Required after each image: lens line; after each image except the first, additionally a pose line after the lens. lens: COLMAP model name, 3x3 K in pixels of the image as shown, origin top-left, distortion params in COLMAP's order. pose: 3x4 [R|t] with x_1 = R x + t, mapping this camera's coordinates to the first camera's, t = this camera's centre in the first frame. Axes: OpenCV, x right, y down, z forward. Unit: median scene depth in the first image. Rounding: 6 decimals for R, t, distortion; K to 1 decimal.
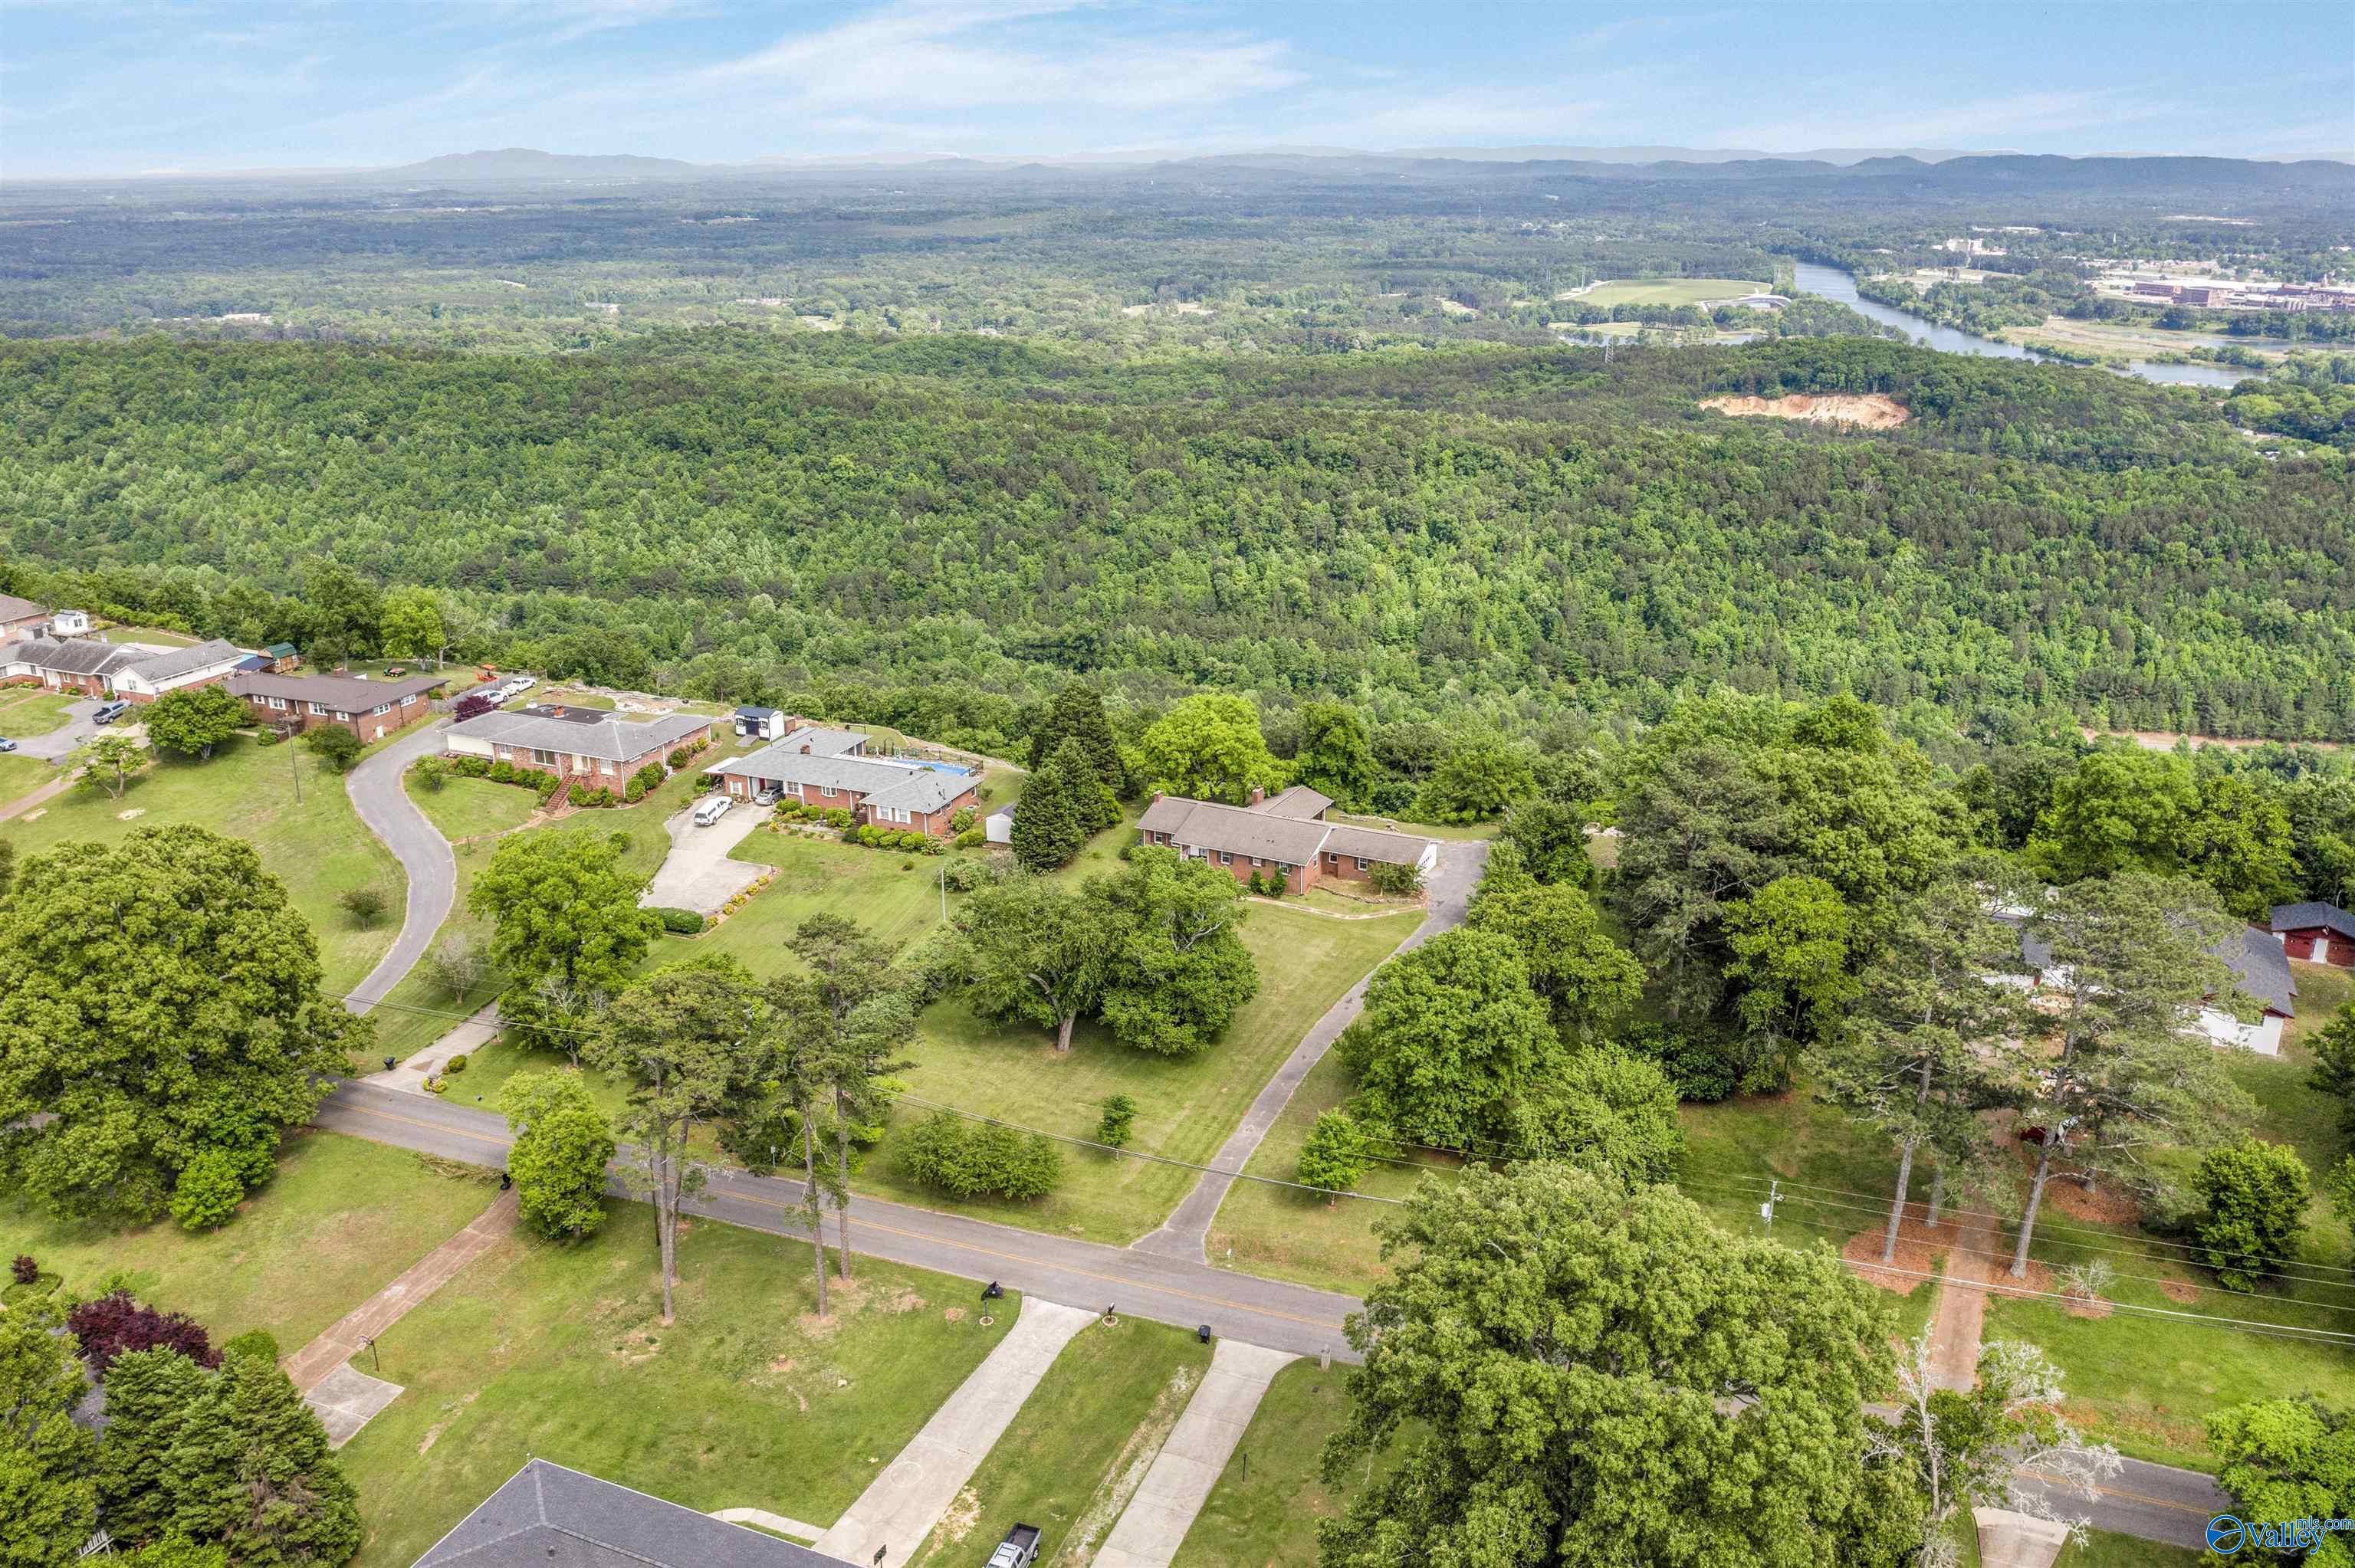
lens RADIAL K [[1867.8, 0, 1170.0], [0, 1867.8, 785.1], [0, 0, 1]] dist [-0.023341, 0.000651]
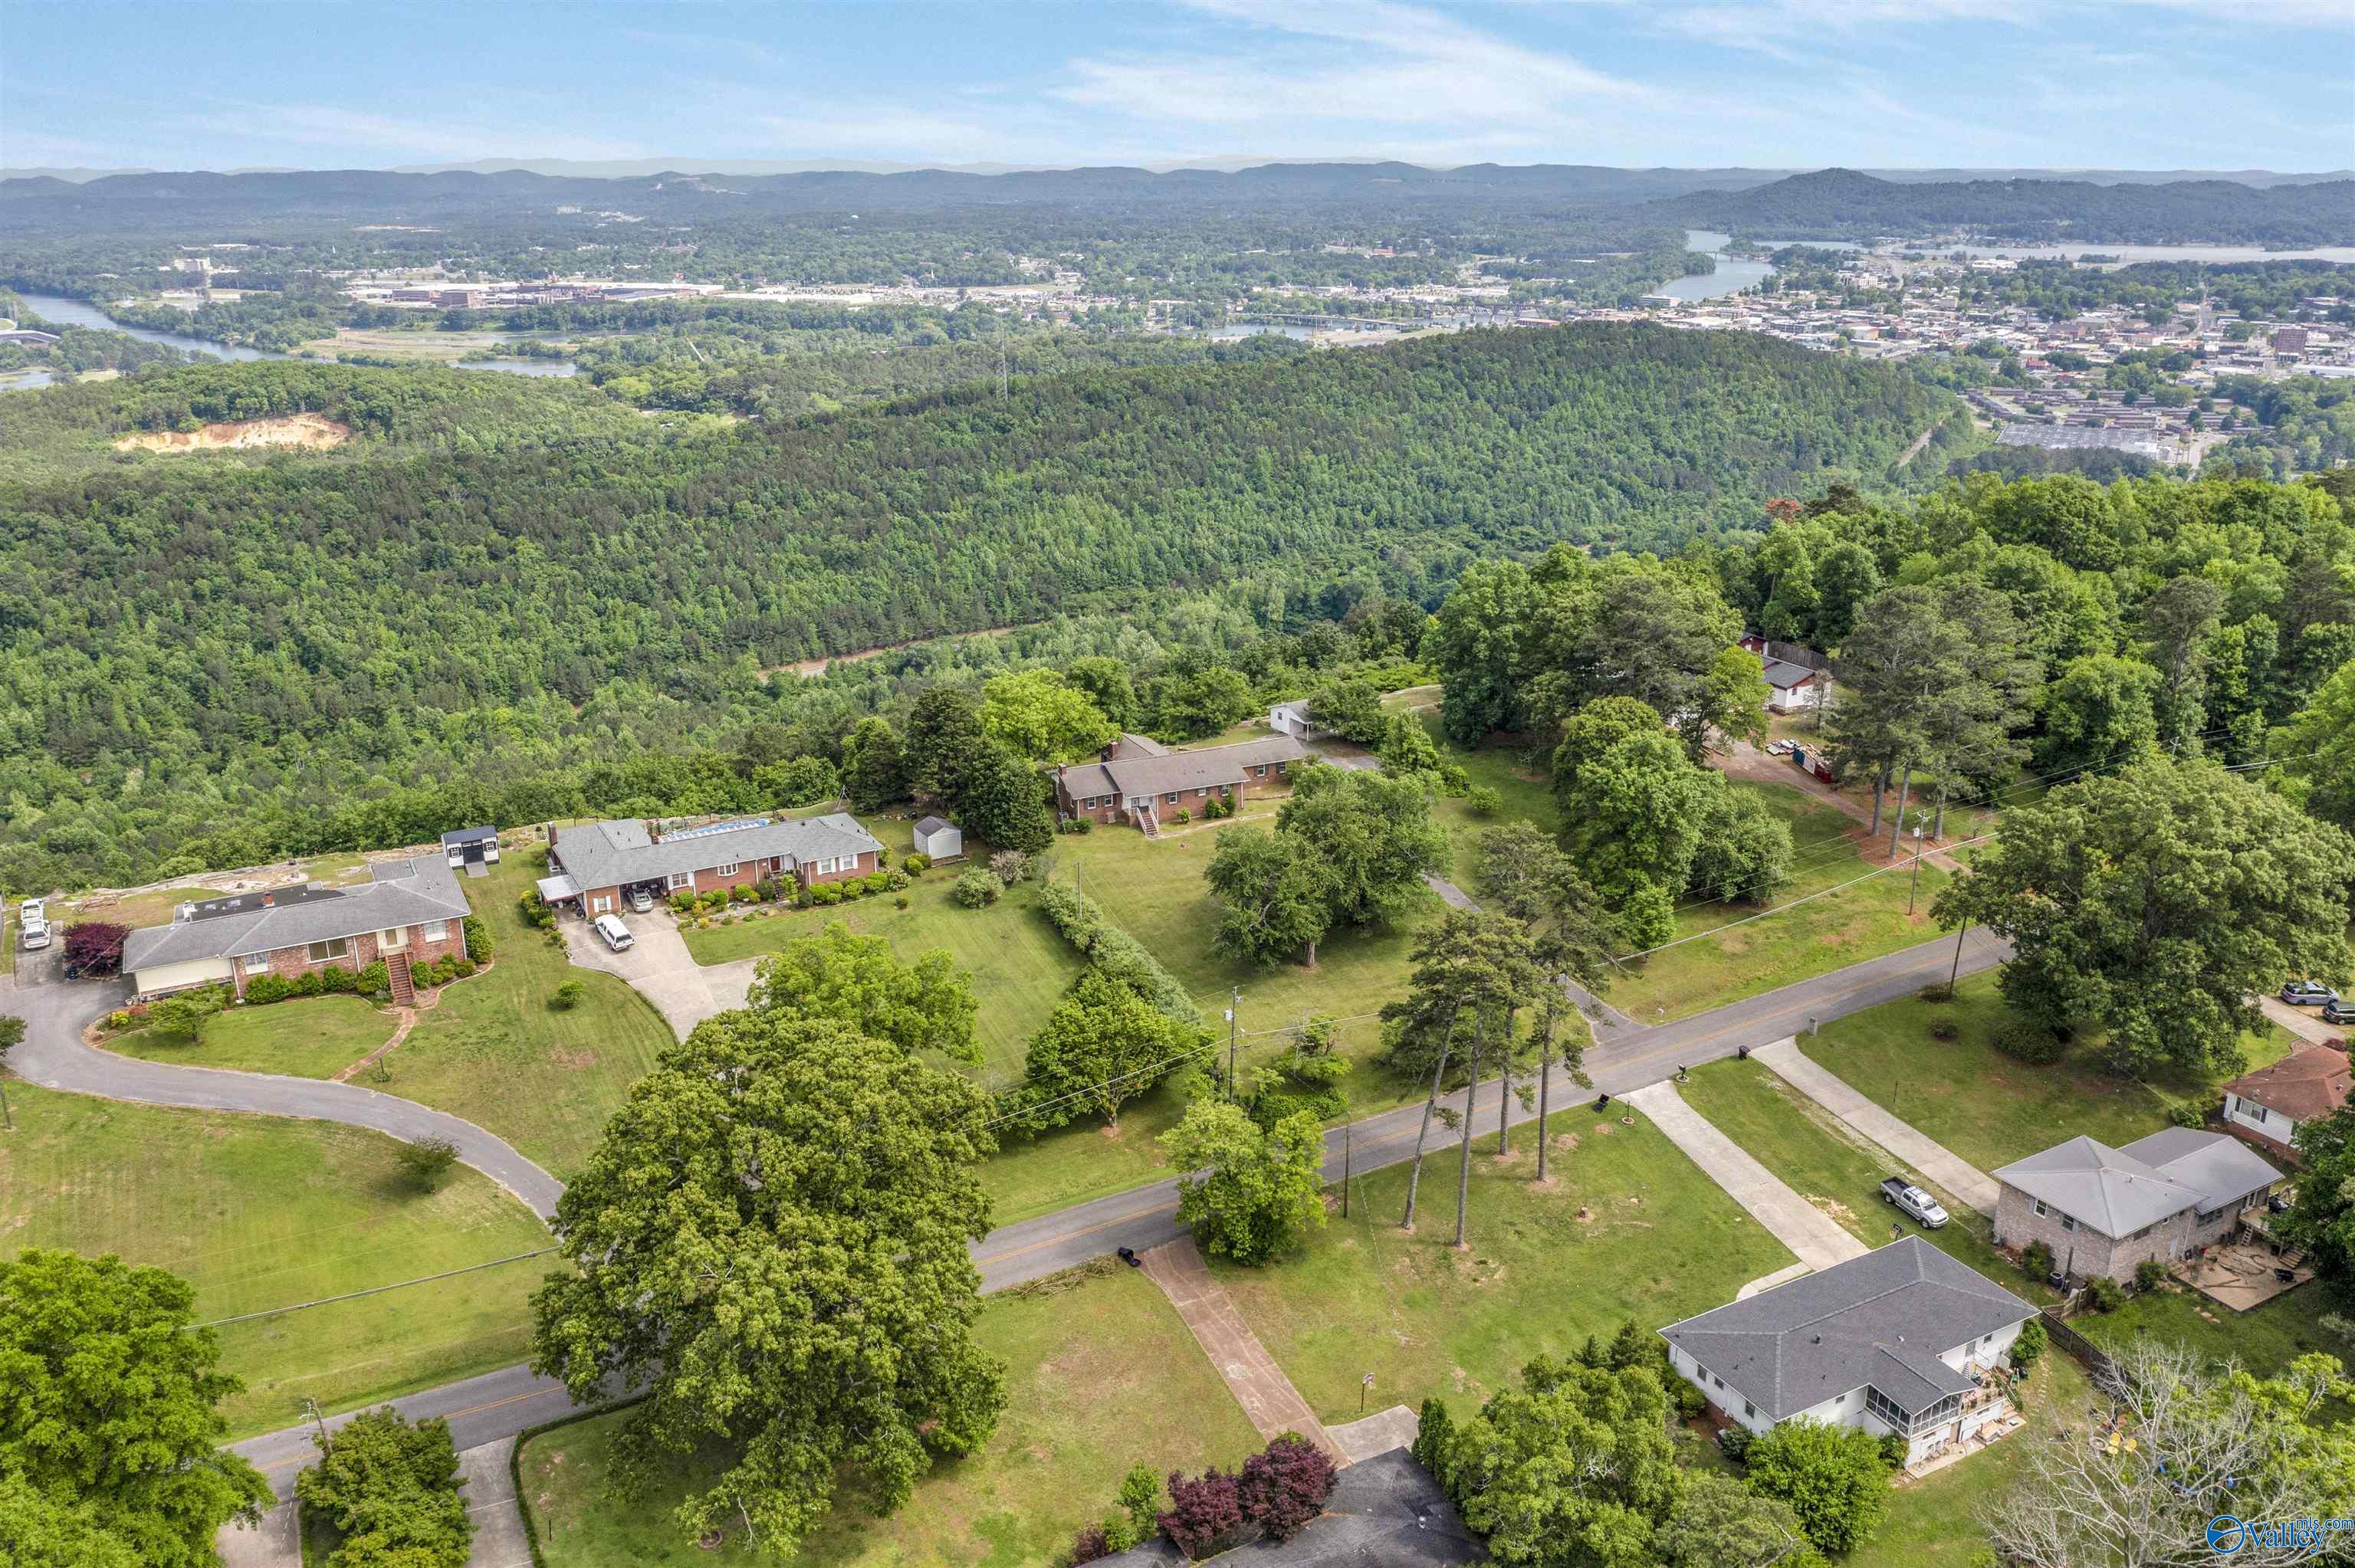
lens RADIAL K [[1867.8, 0, 1170.0], [0, 1867.8, 785.1], [0, 0, 1]] dist [-0.023341, 0.000651]
pose [[0.629427, -0.250242, 0.735663, -0.158508], [0.255891, 0.960671, 0.107842, -0.017646], [-0.733717, 0.120371, 0.668708, 0.055102]]
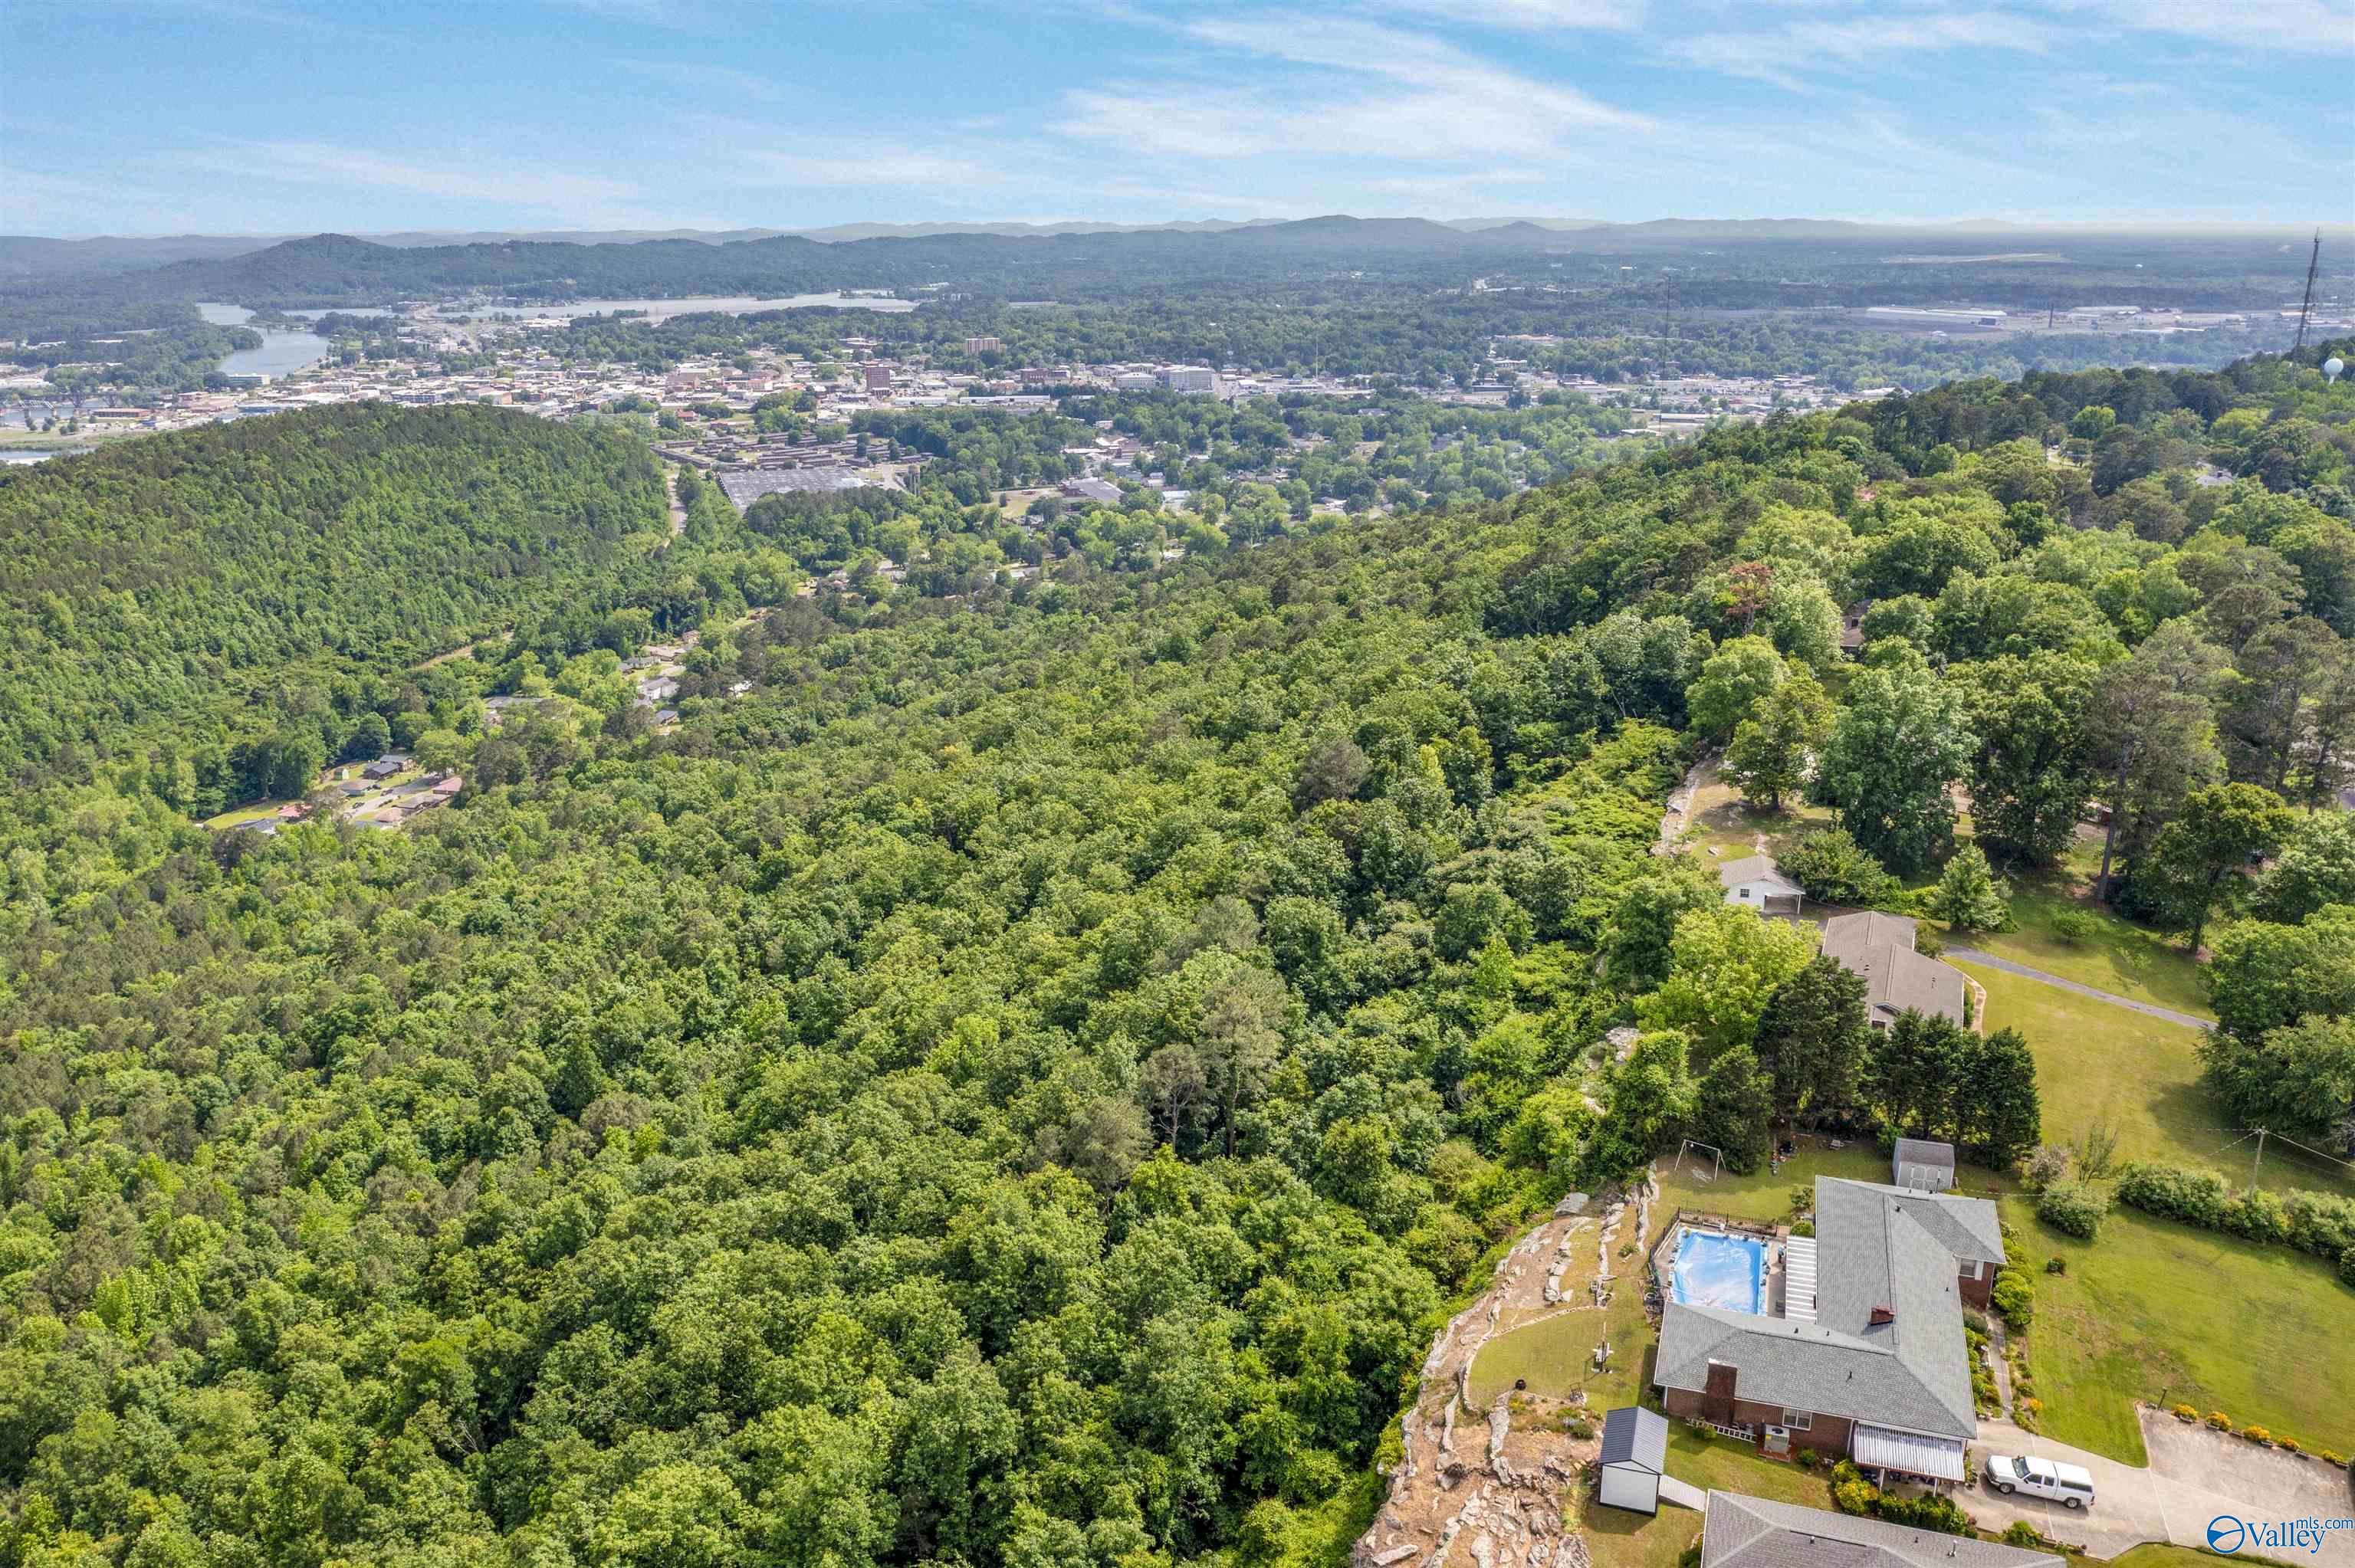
lens RADIAL K [[1867.8, 0, 1170.0], [0, 1867.8, 785.1], [0, 0, 1]] dist [-0.023341, 0.000651]
pose [[-0.076595, -0.291106, 0.953620, -0.151416], [0.328043, 0.895824, 0.299812, -0.090144], [-0.941552, 0.335792, 0.026879, 0.263365]]
